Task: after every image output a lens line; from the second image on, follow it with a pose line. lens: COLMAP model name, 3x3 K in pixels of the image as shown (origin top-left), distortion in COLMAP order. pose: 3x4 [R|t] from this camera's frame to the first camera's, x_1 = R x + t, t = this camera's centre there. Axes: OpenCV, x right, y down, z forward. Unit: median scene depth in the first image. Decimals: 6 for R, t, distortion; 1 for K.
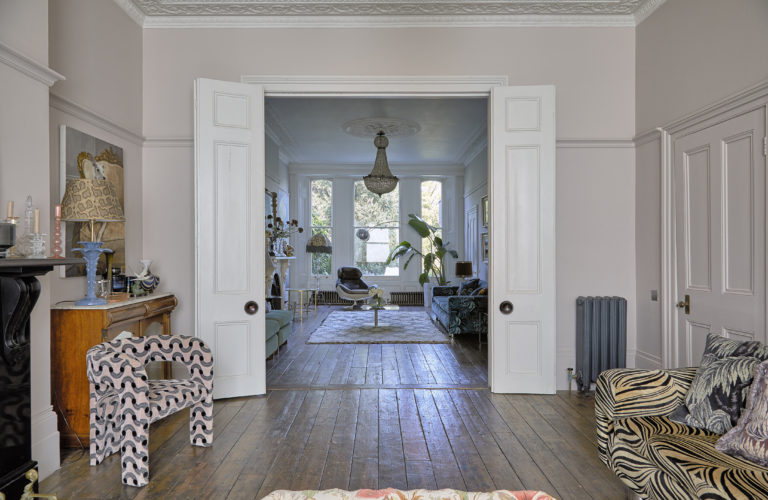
lens RADIAL K [[507.5, 0, 384.9], [0, 507.5, 253.9], [0, 0, 1]] dist [0.011895, 0.001633]
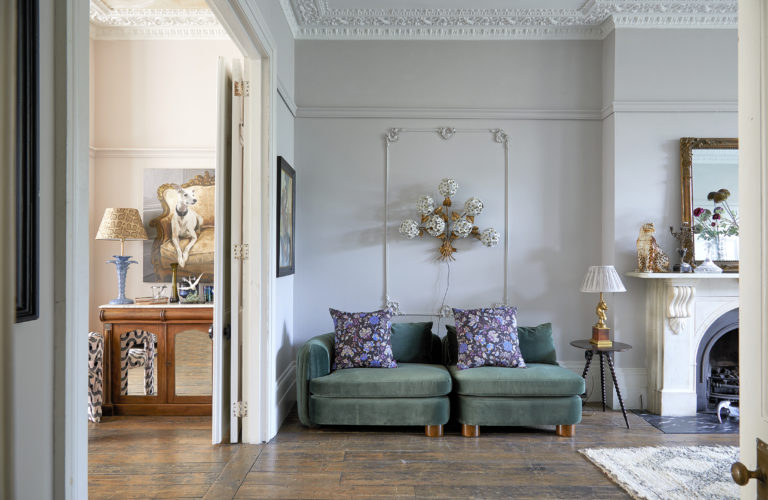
lens RADIAL K [[508.6, 0, 372.5], [0, 508.6, 254.9], [0, 0, 1]] dist [0.005847, -0.001352]
pose [[-0.018845, 0.000039, -0.999822, 0.754604], [-0.007723, 0.999970, 0.000184, -0.032175], [0.999793, 0.007725, -0.018844, 1.759837]]
